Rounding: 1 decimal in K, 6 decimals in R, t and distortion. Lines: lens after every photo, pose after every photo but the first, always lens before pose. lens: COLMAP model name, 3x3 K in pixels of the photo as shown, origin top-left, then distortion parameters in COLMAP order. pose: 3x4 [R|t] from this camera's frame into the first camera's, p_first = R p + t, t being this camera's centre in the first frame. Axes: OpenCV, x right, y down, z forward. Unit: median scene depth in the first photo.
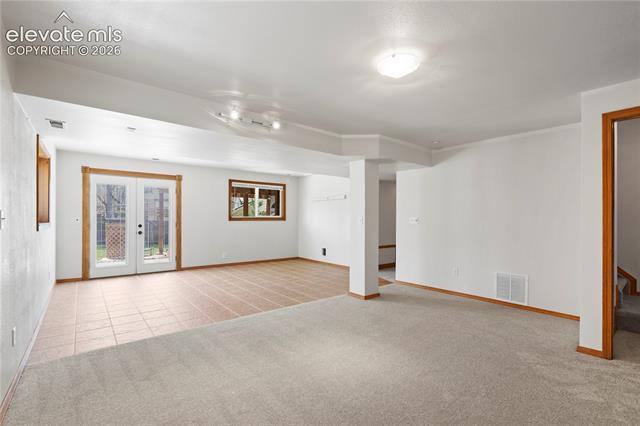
lens RADIAL K [[293.2, 0, 319.4], [0, 293.2, 211.8], [0, 0, 1]] dist [-0.004561, 0.004694]
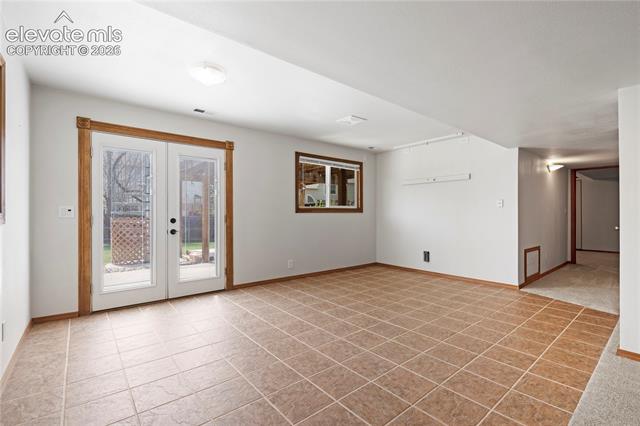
lens RADIAL K [[293.2, 0, 321.4], [0, 293.2, 206.7], [0, 0, 1]] dist [-0.004561, 0.004694]
pose [[0.999964, -0.005255, 0.006626, -0.282301], [0.005263, 0.999985, -0.001241, 0.019893], [-0.006620, 0.001276, 0.999977, 0.353736]]
